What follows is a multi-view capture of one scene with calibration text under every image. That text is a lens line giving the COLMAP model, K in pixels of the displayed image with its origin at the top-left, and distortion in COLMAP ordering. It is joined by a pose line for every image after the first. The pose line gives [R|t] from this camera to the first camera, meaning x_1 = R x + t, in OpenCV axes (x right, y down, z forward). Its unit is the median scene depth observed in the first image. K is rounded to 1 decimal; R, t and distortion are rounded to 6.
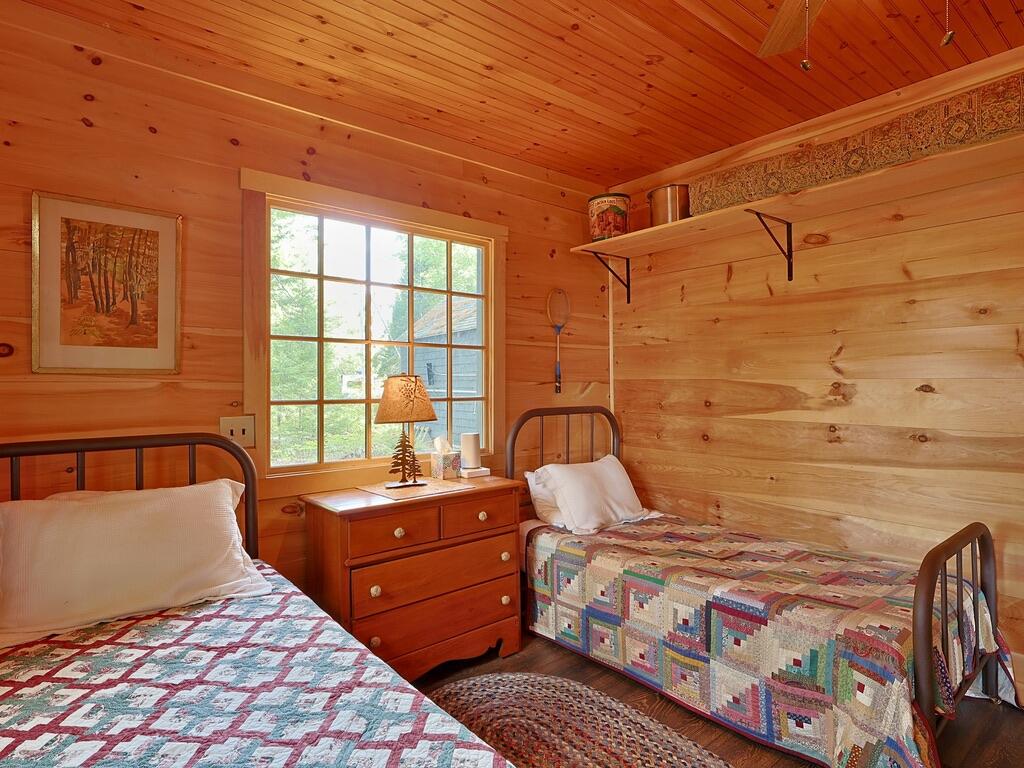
lens RADIAL K [[565.2, 0, 512.0], [0, 565.2, 384.0], [0, 0, 1]] dist [-0.003226, 0.002897]
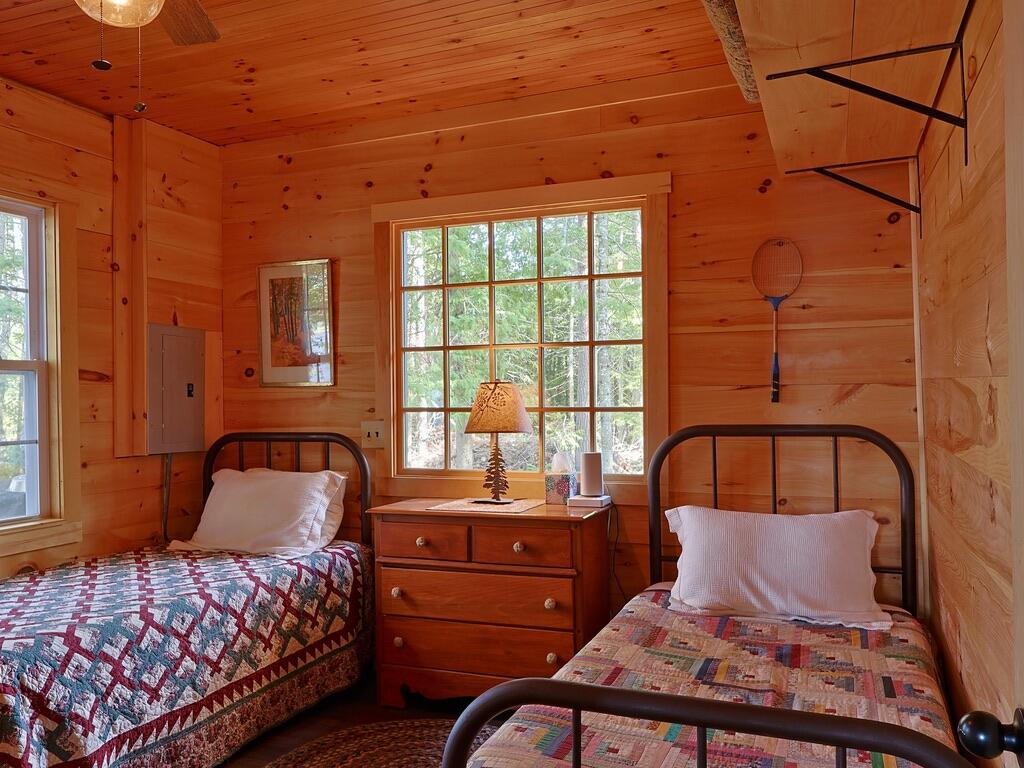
lens RADIAL K [[824.7, 0, 512.0], [0, 824.7, 384.0], [0, 0, 1]] dist [-0.004557, 0.002249]
pose [[0.483433, -0.010714, -0.875316, 1.035841], [0.013464, 0.999898, -0.004803, -0.005645], [0.875278, -0.009463, 0.483528, 0.396213]]
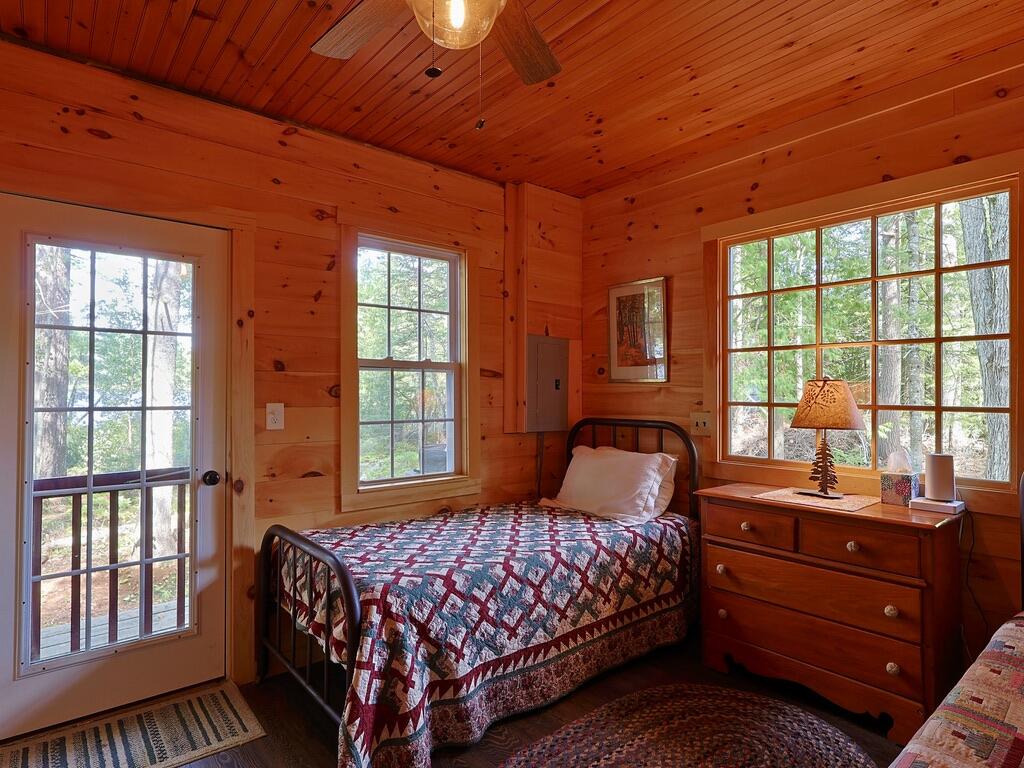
lens RADIAL K [[565.2, 0, 512.0], [0, 565.2, 384.0], [0, 0, 1]] dist [-0.003226, 0.002897]
pose [[0.014523, -0.004325, -0.999885, 0.784038], [0.002230, 0.999988, -0.004293, -0.005222], [0.999892, -0.002167, 0.014533, 0.484839]]
